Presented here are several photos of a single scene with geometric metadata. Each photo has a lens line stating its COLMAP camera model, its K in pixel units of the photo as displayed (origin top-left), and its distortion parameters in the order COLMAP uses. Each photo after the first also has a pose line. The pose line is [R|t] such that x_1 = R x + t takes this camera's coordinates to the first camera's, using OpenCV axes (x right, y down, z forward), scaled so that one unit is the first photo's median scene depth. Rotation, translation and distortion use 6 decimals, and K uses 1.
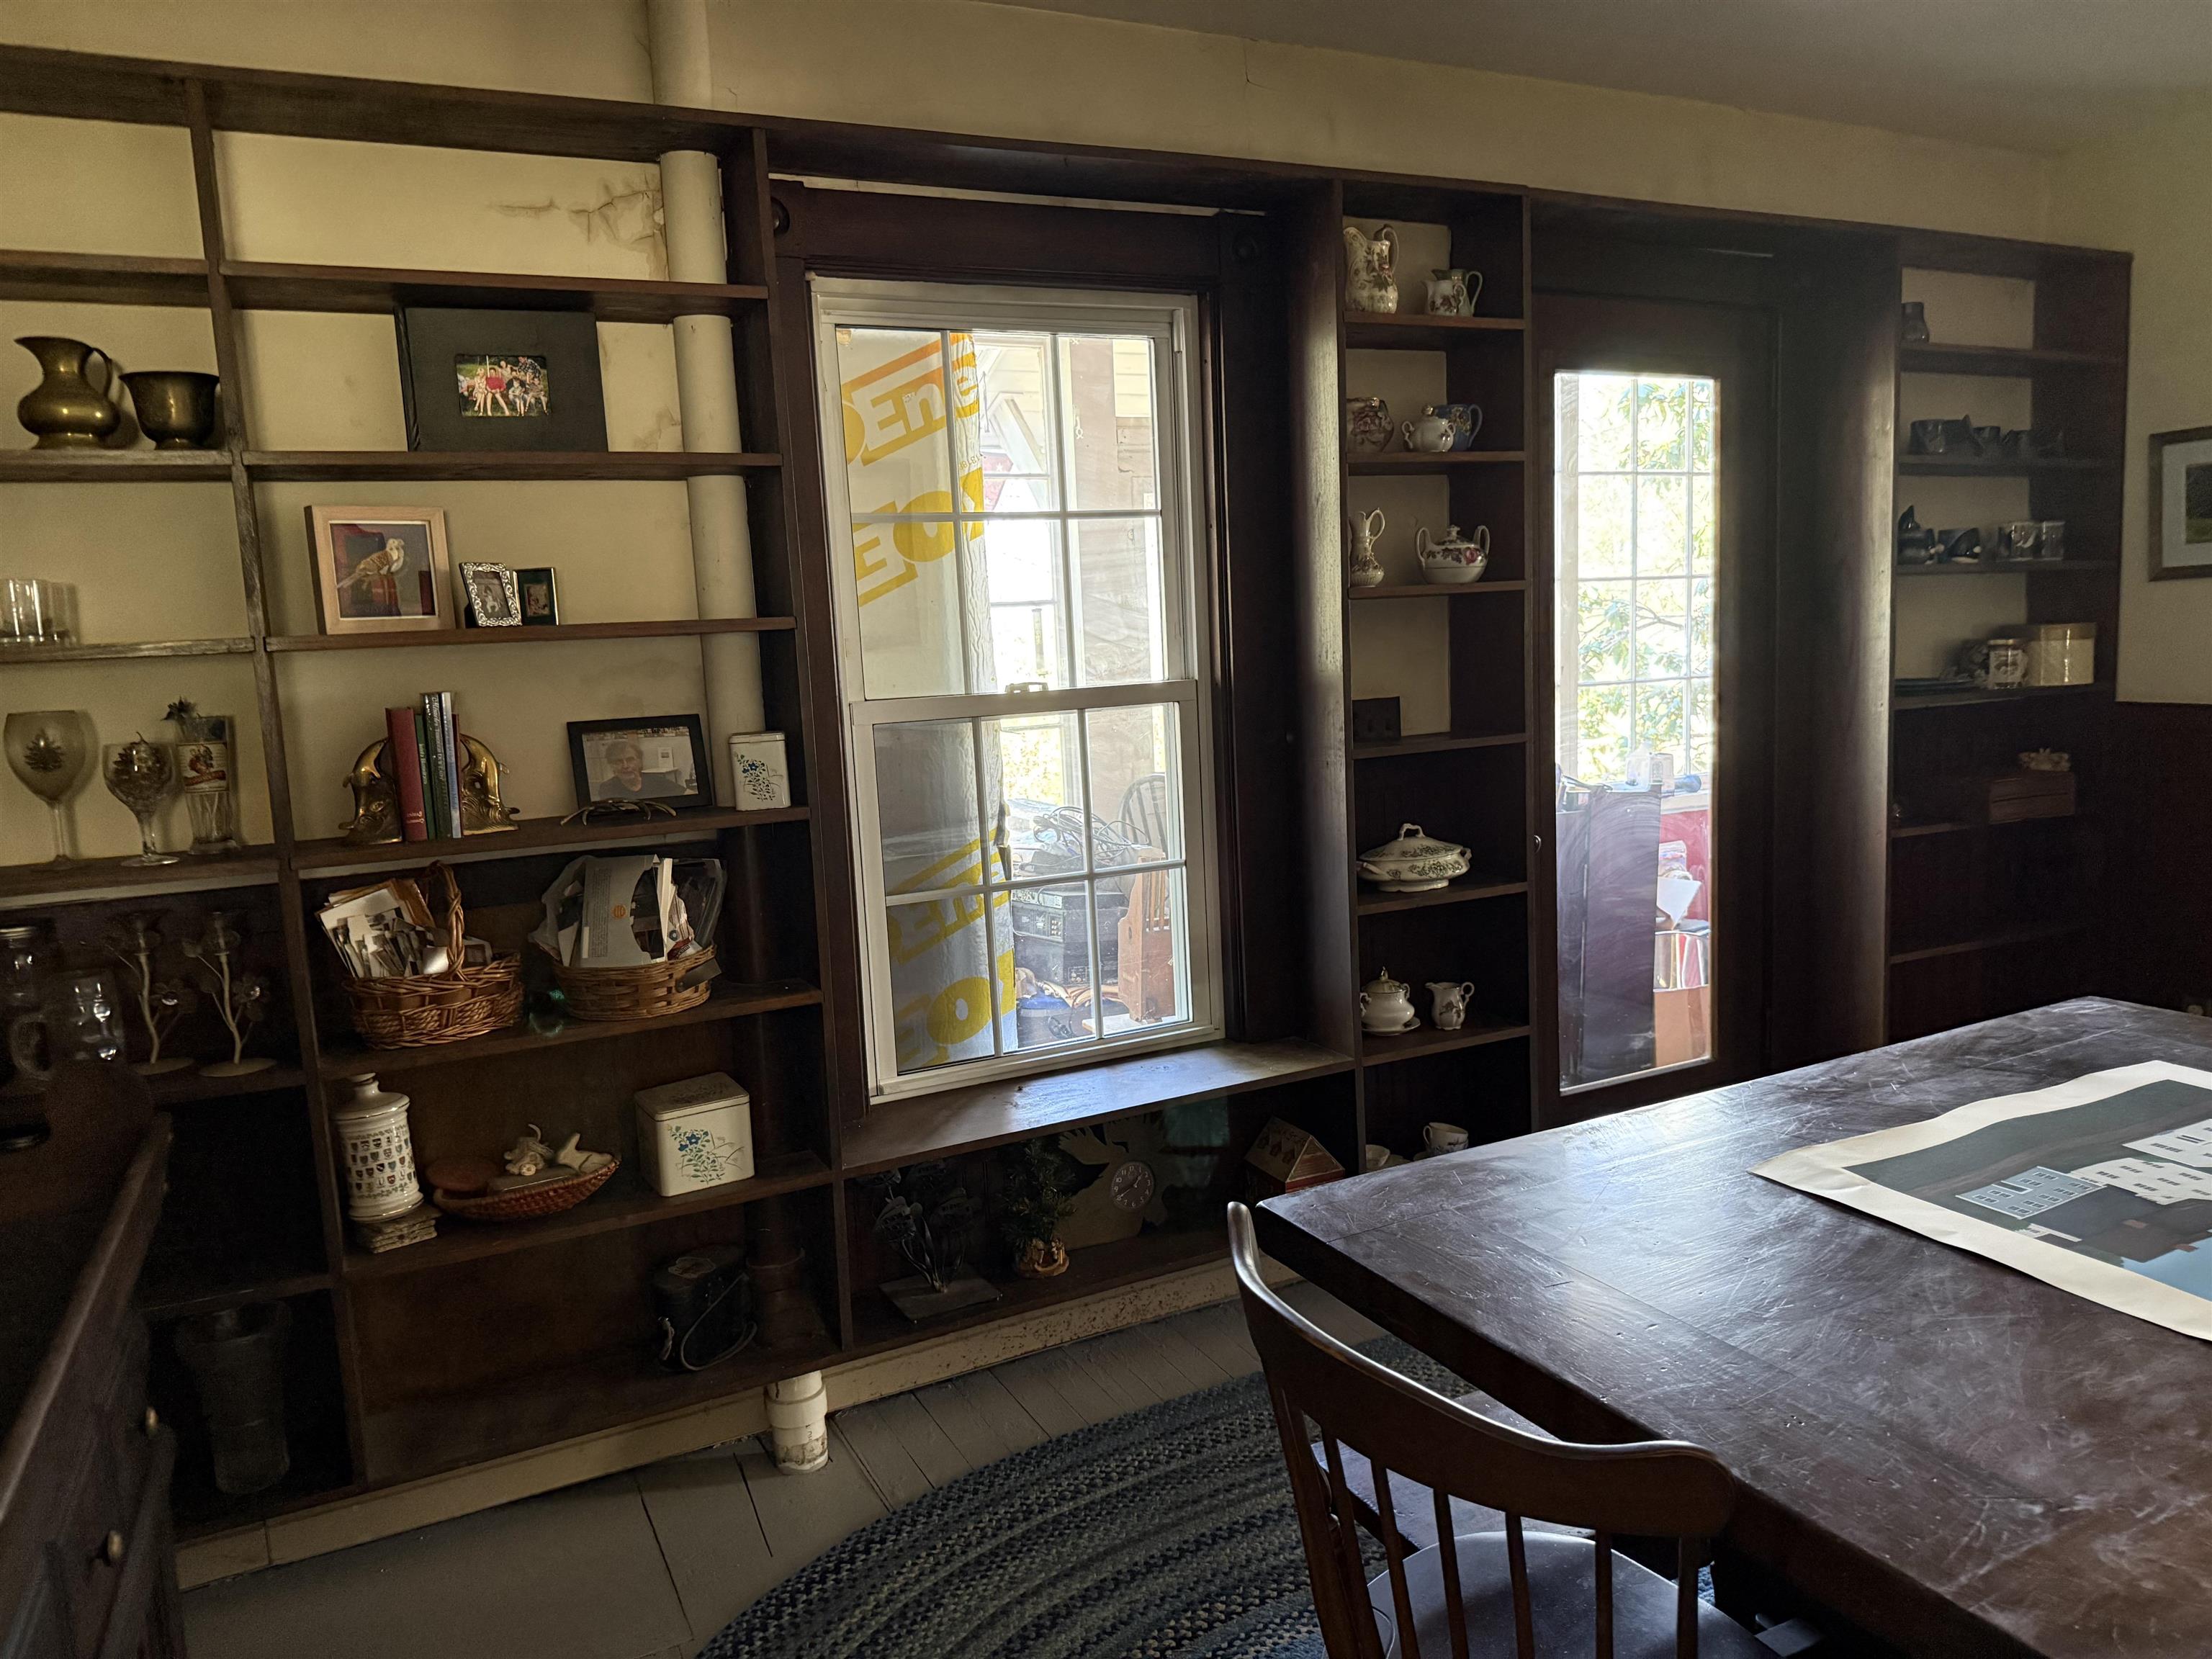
lens RADIAL K [[1561.3, 0, 1106.0], [0, 1561.3, 829.5], [0, 0, 1]] dist [0.000736, -0.003021]
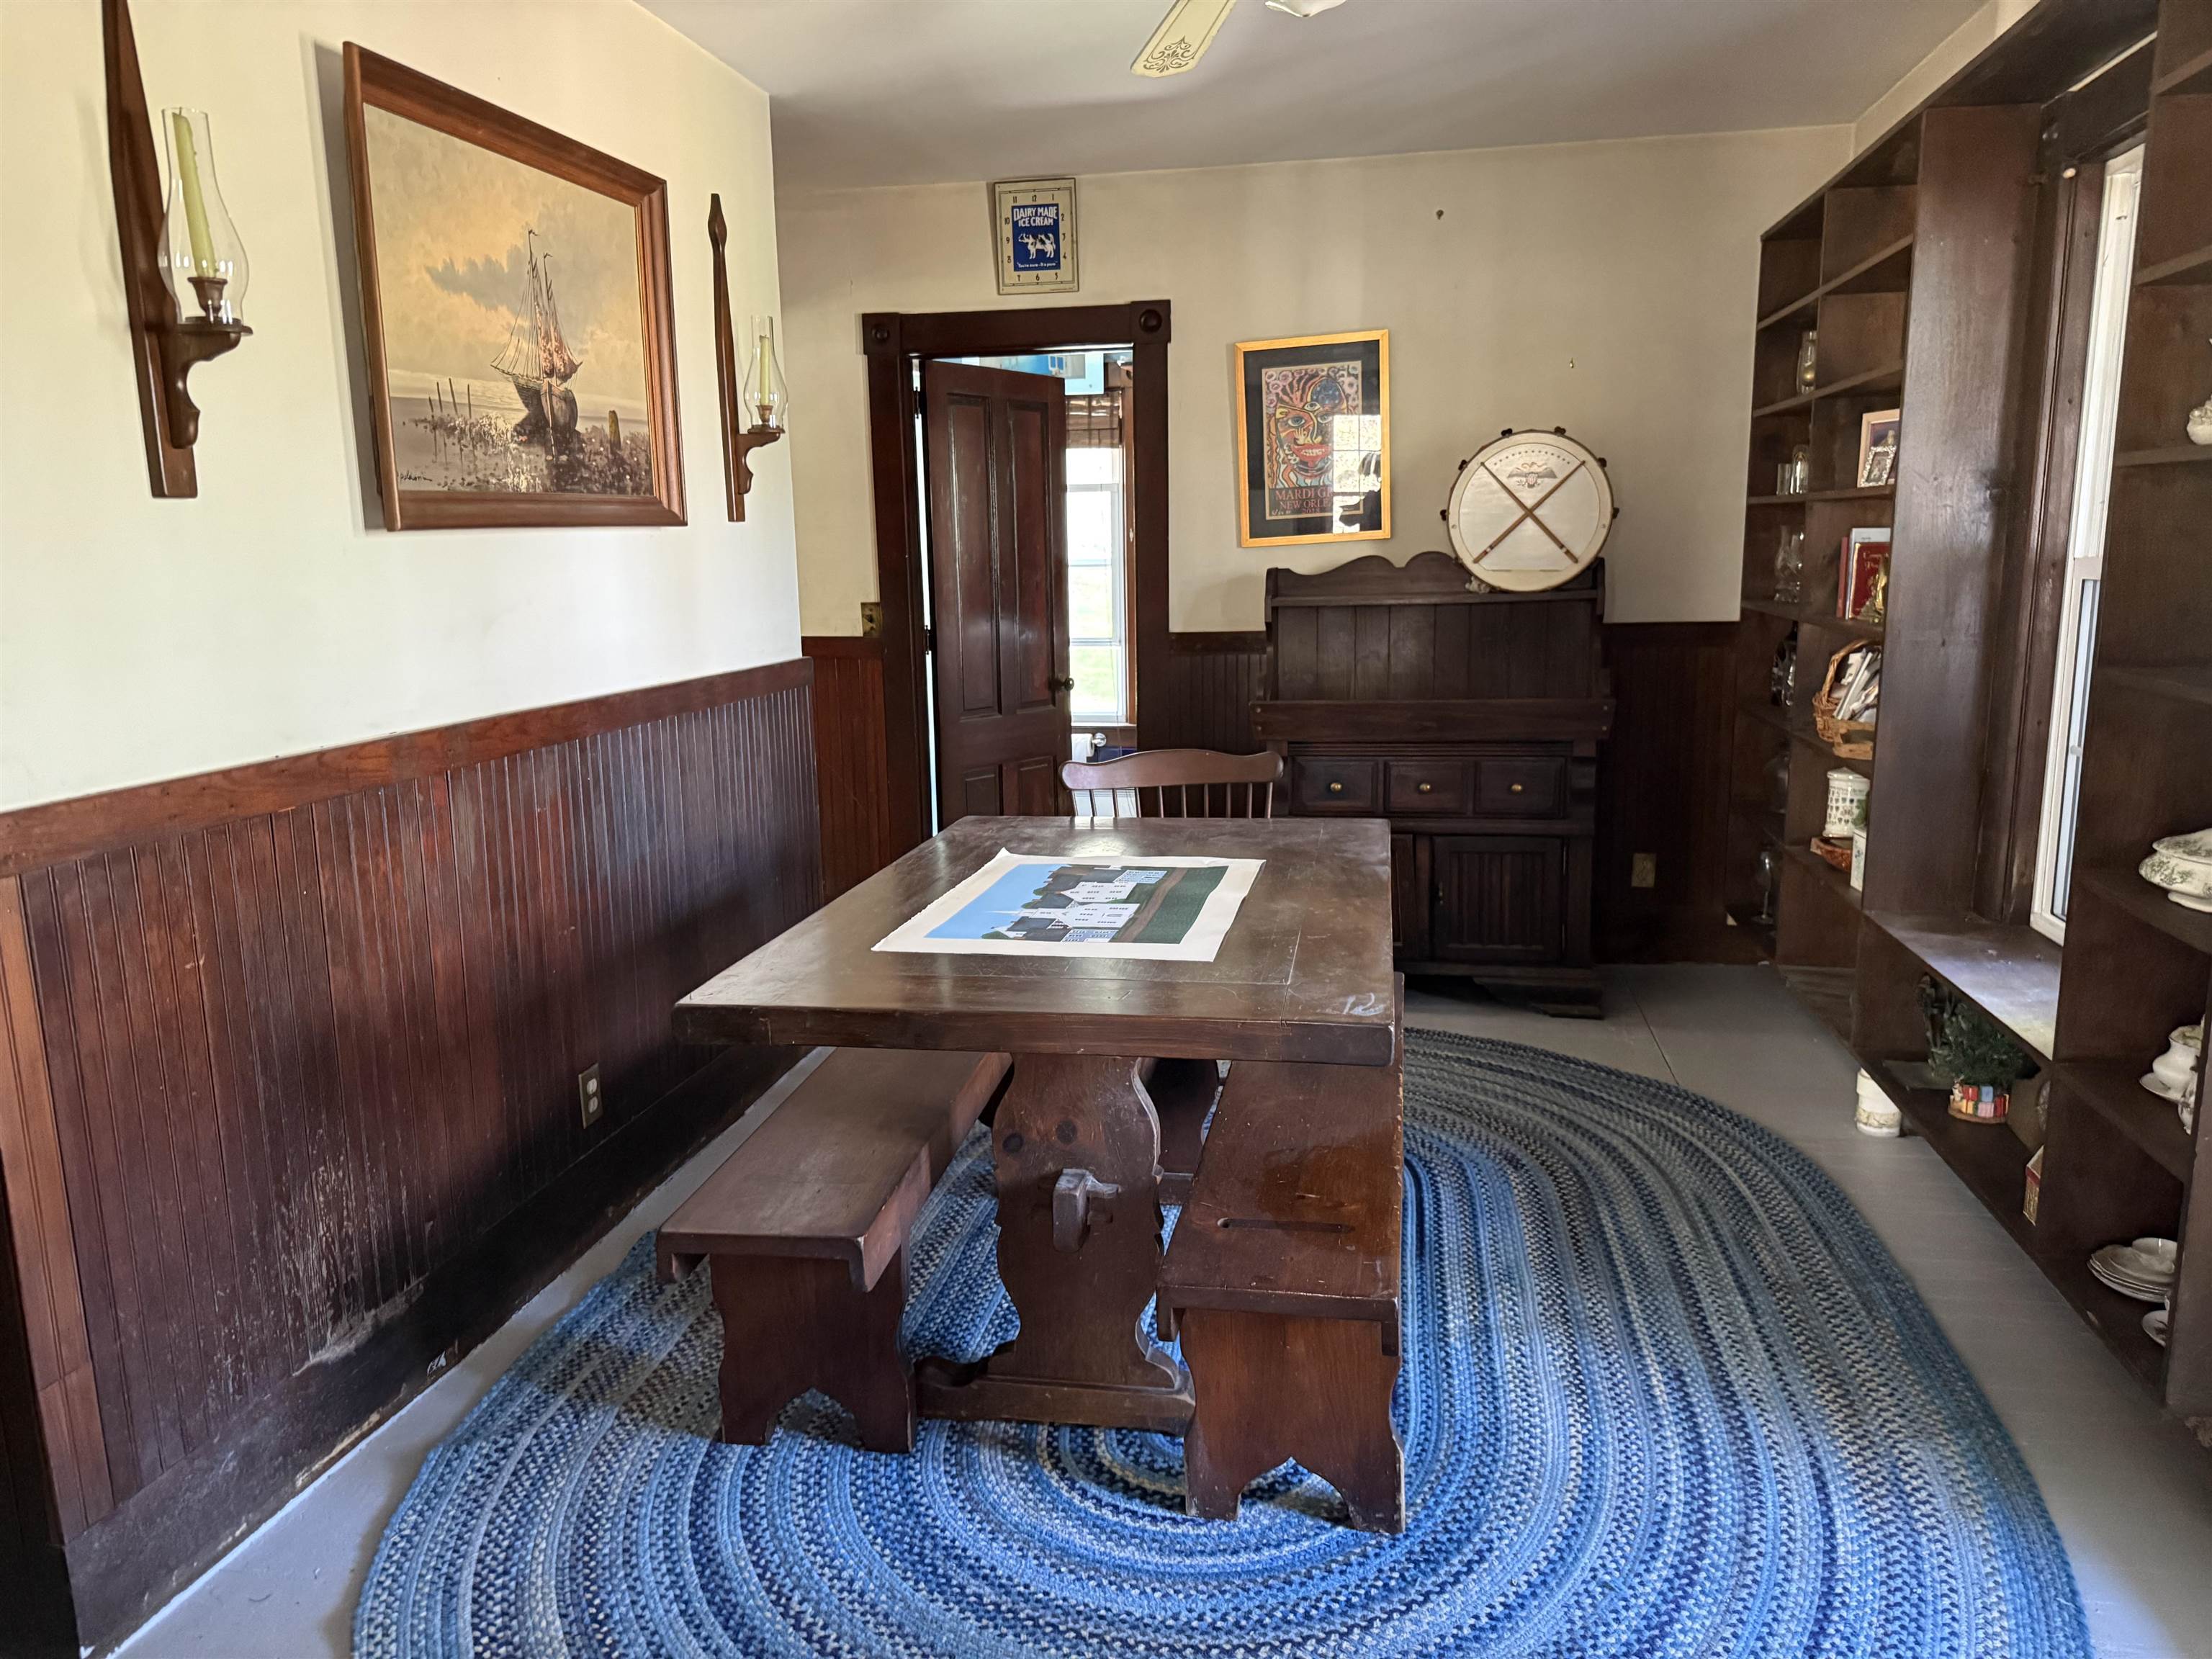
lens RADIAL K [[1561.3, 0, 1106.0], [0, 1561.3, 829.5], [0, 0, 1]] dist [0.000736, -0.003021]
pose [[-0.597580, 0.209182, -0.774042, 1.329024], [-0.058765, 0.951347, 0.302466, -0.225140], [0.799653, 0.226235, -0.556213, 1.319136]]
